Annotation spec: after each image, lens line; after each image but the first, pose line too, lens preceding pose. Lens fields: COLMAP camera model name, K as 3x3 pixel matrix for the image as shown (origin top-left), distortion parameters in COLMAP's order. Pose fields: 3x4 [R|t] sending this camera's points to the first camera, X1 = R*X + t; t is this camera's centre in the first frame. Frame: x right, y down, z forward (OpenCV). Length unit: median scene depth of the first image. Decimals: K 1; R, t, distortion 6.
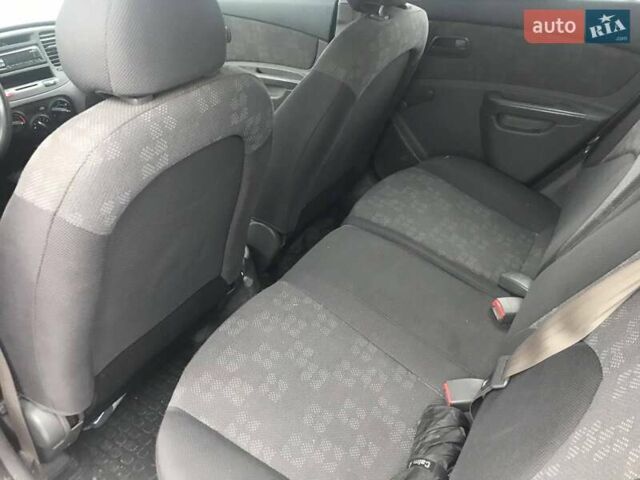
lens RADIAL K [[532.1, 0, 320.0], [0, 532.1, 240.0], [0, 0, 1]] dist [0.024813, -0.004268]
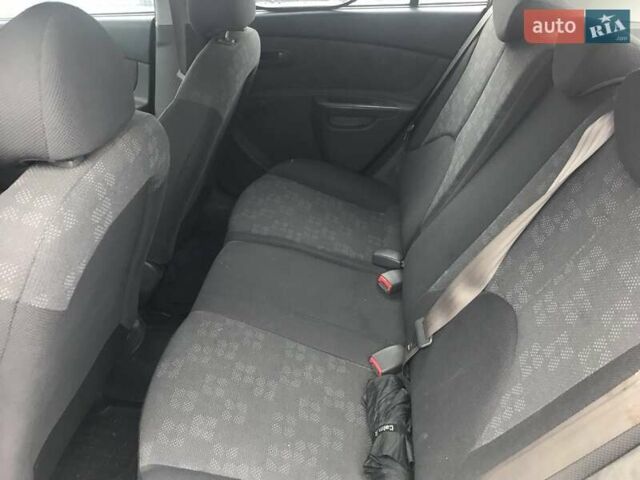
lens RADIAL K [[532.1, 0, 320.0], [0, 532.1, 240.0], [0, 0, 1]] dist [0.024813, -0.004268]
pose [[0.898989, -0.218883, 0.379354, -0.236062], [0.217689, 0.974904, 0.046630, -0.053509], [-0.380040, 0.040662, 0.924076, -0.024366]]
